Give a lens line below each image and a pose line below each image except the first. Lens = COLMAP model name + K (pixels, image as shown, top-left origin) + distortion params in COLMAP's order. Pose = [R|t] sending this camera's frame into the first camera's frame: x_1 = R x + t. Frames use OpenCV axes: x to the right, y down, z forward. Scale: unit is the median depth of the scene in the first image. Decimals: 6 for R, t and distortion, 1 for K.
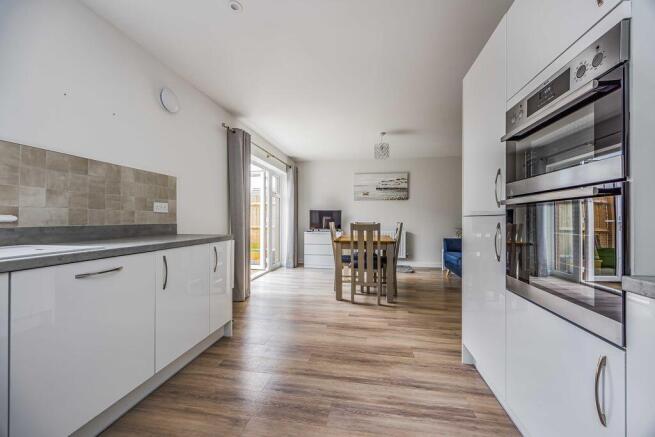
lens RADIAL K [[255.1, 0, 328.0], [0, 255.1, 216.8], [0, 0, 1]] dist [-0.002312, 0.000006]
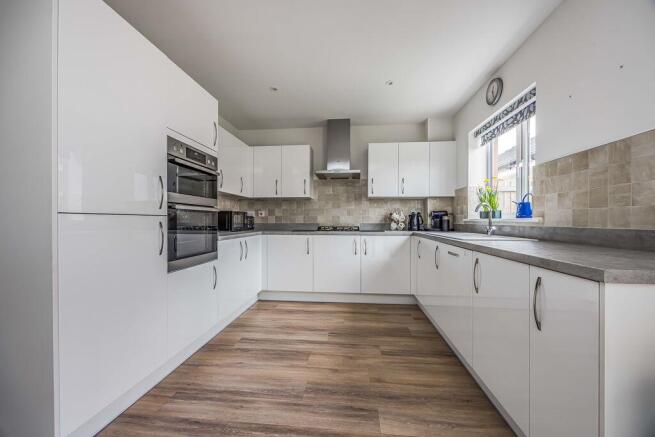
lens RADIAL K [[255.1, 0, 328.7], [0, 255.1, 220.1], [0, 0, 1]] dist [-0.002312, 0.000006]
pose [[-0.997390, -0.003050, -0.072142, -0.014670], [-0.002353, 0.999950, -0.009750, 0.018676], [0.072168, -0.009555, -0.997347, 1.805536]]
